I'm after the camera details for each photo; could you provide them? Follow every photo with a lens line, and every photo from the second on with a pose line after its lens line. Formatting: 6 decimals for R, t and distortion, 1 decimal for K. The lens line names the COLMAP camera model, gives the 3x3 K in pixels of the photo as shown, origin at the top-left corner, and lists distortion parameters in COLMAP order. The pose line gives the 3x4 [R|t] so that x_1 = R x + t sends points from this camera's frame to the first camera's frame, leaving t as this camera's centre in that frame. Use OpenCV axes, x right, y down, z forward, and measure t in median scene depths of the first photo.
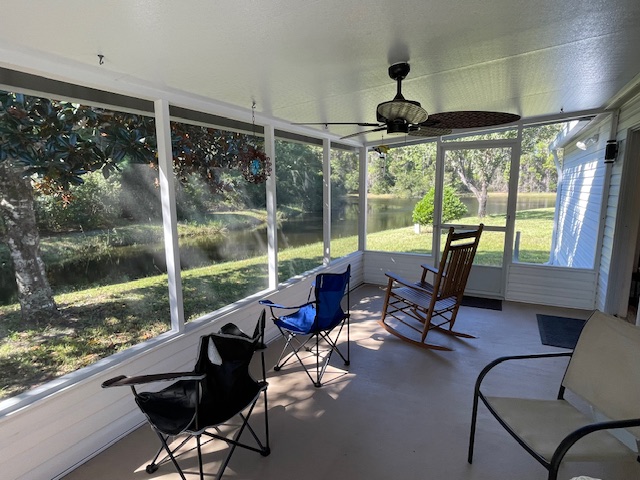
lens RADIAL K [[348.9, 0, 301.6], [0, 348.9, 248.0], [0, 0, 1]] dist [-0.007014, 0.000315]
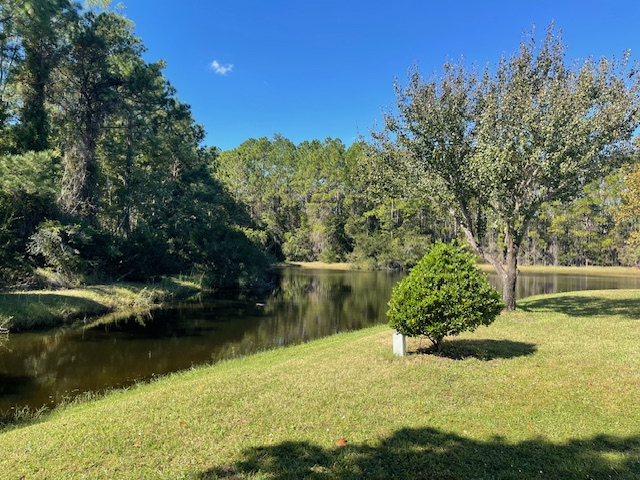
lens RADIAL K [[473.7, 0, 321.3], [0, 473.7, 241.2], [0, 0, 1]] dist [0.039941, -0.019350]
pose [[0.981818, 0.031981, 0.187112, 0.032587], [0.005089, 0.980916, -0.194364, -0.017668], [-0.189757, 0.191782, 0.962918, 0.113586]]
